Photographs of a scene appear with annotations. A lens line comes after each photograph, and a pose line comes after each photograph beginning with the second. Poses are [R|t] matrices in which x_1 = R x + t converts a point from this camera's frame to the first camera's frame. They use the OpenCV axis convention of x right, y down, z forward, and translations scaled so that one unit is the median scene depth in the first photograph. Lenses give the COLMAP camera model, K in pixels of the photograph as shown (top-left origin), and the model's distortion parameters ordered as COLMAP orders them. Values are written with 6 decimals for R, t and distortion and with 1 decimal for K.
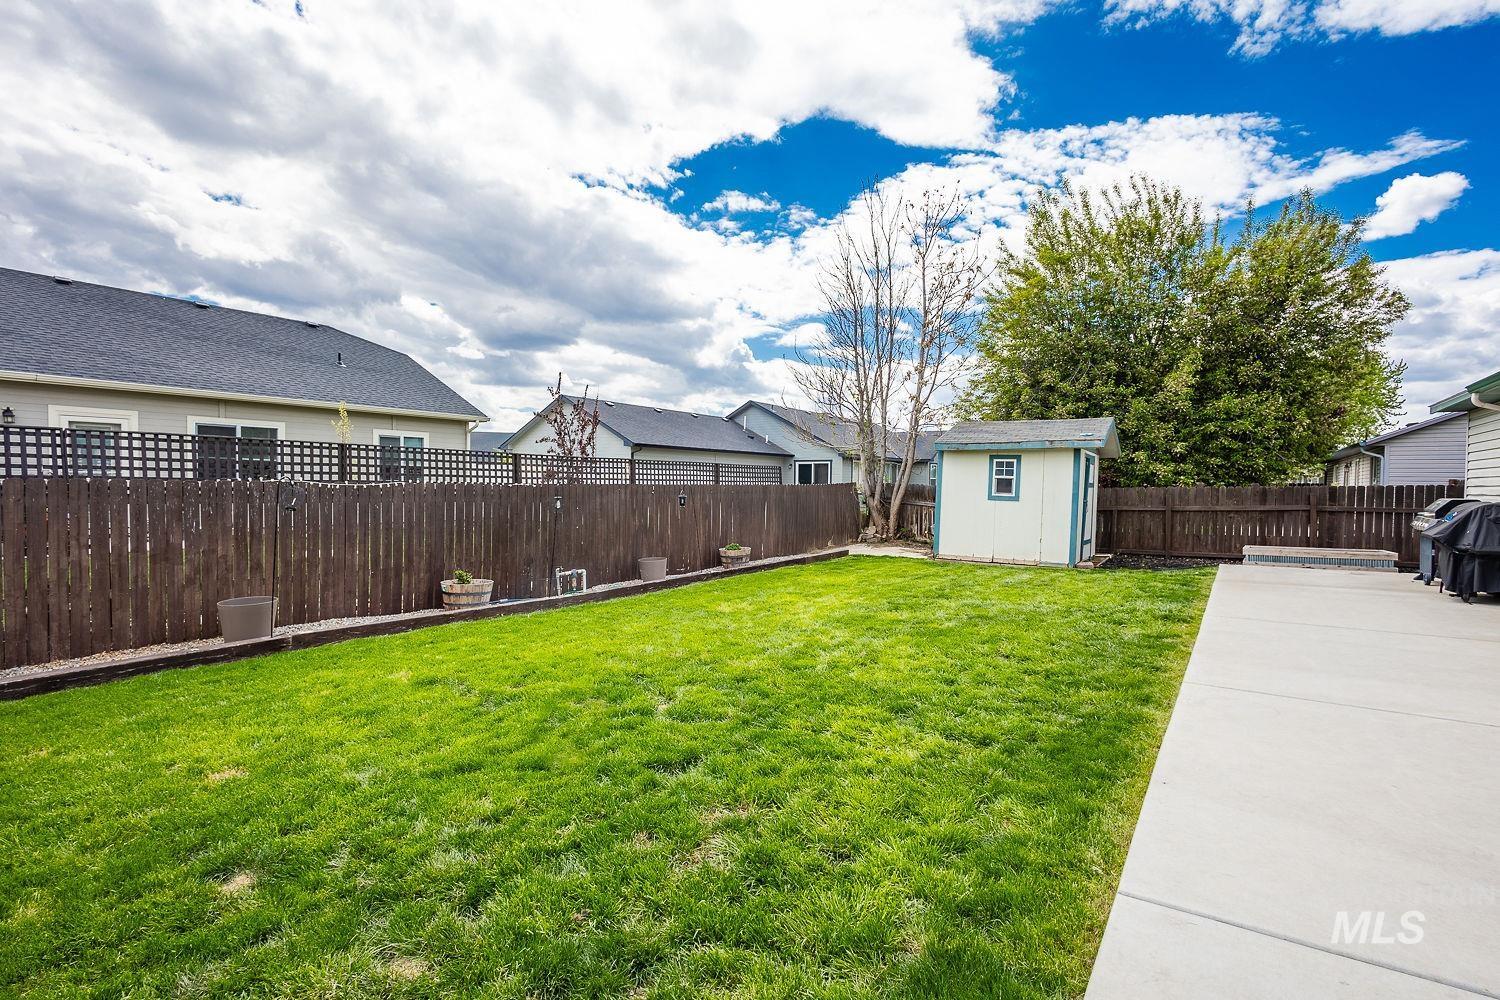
lens RADIAL K [[694.0, 0, 758.2], [0, 694.0, 499.4], [0, 0, 1]] dist [0.004897, 0.000034]
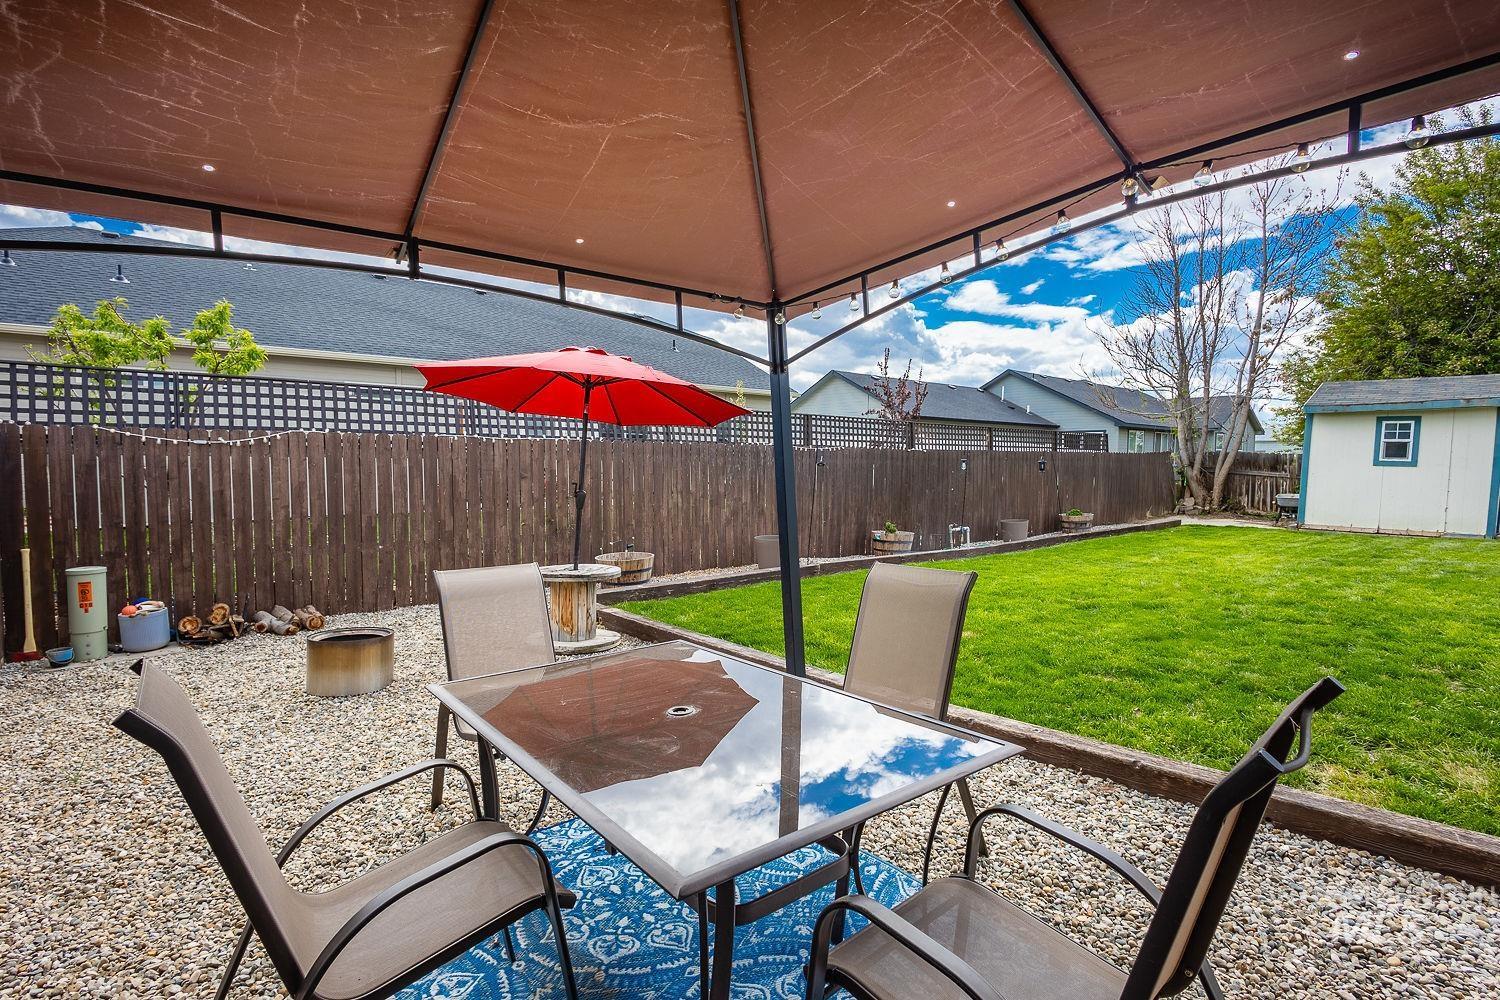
lens RADIAL K [[729.9, 0, 752.6], [0, 729.9, 501.7], [0, 0, 1]] dist [0.009773, -0.000283]
pose [[0.967507, 0.009588, -0.252662, -0.221070], [-0.001761, 0.999512, 0.031183, 0.019600], [0.252838, -0.029725, 0.967052, -0.156876]]
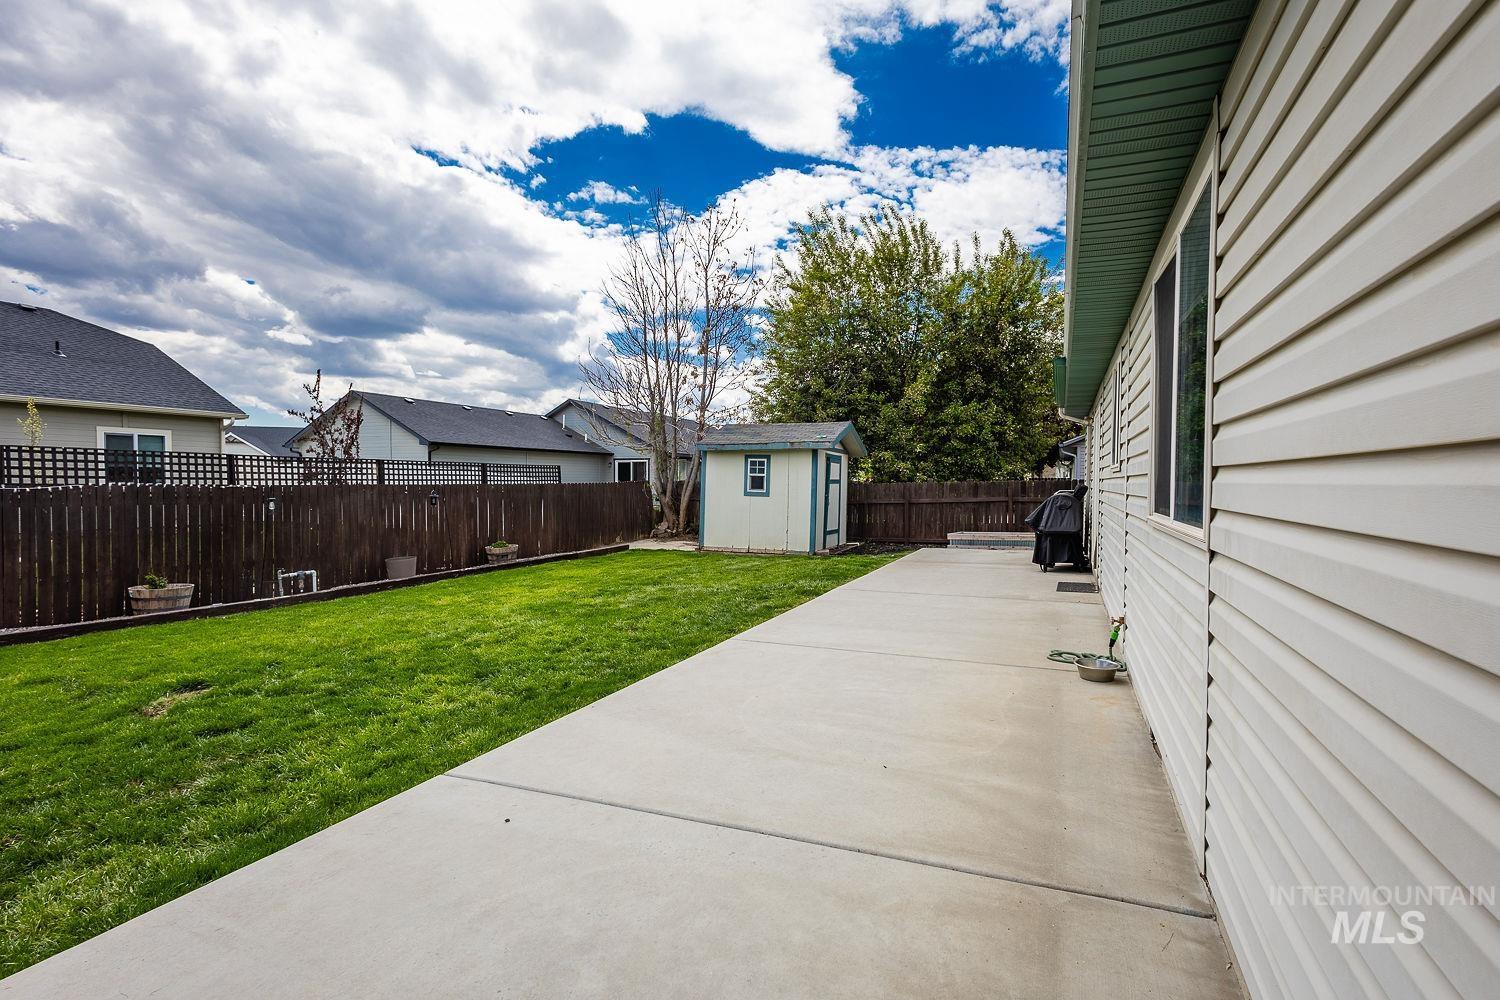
lens RADIAL K [[694.0, 0, 762.9], [0, 694.0, 489.3], [0, 0, 1]] dist [0.004897, 0.000034]
pose [[0.980136, -0.010263, 0.198063, 0.142247], [0.012354, 0.999880, -0.009325, 0.001046], [-0.197943, 0.011586, 0.980145, -0.084702]]
